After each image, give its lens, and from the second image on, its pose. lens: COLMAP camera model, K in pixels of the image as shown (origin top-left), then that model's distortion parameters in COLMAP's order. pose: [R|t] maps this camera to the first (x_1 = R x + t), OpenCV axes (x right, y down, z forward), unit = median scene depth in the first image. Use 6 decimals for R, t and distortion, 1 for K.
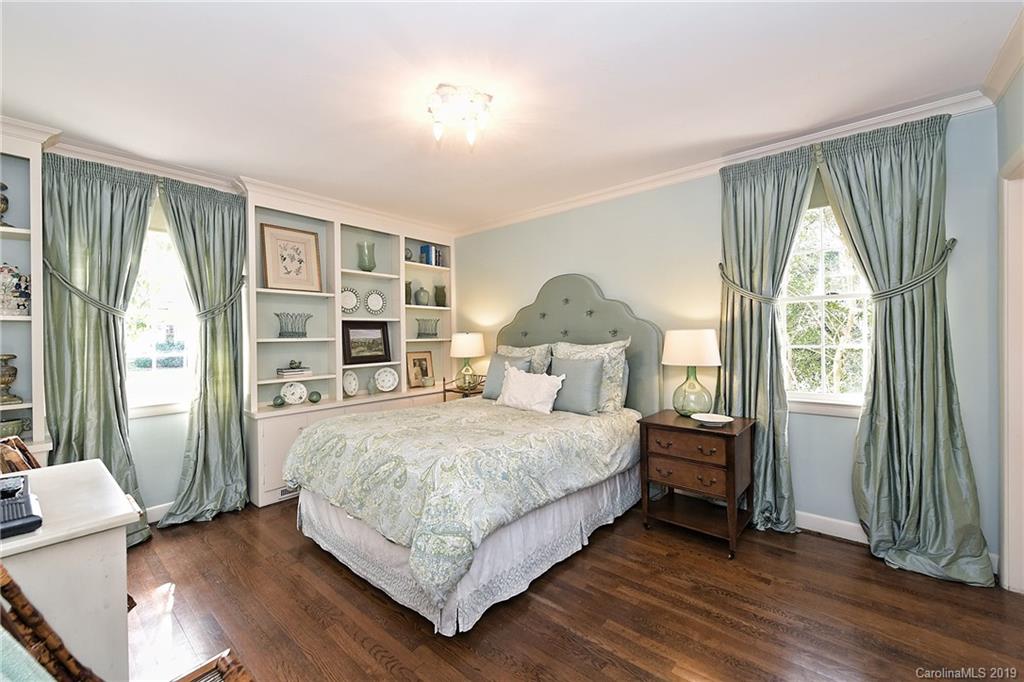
lens RADIAL K [[407.4, 0, 514.4], [0, 407.4, 336.1], [0, 0, 1]] dist [-0.001635, -0.000285]
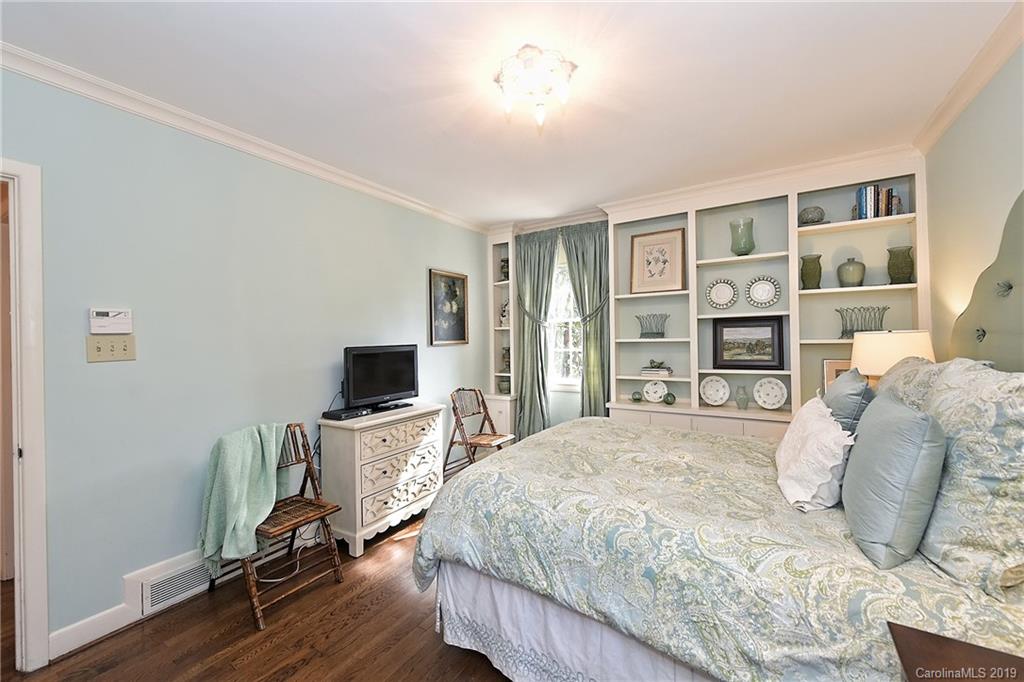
lens RADIAL K [[407.4, 0, 514.4], [0, 407.4, 336.1], [0, 0, 1]] dist [-0.001635, -0.000285]
pose [[0.129410, 0.008242, -0.991557, 0.427561], [0.017148, 0.999797, 0.010549, -0.017425], [0.991443, -0.018368, 0.129242, 0.502035]]
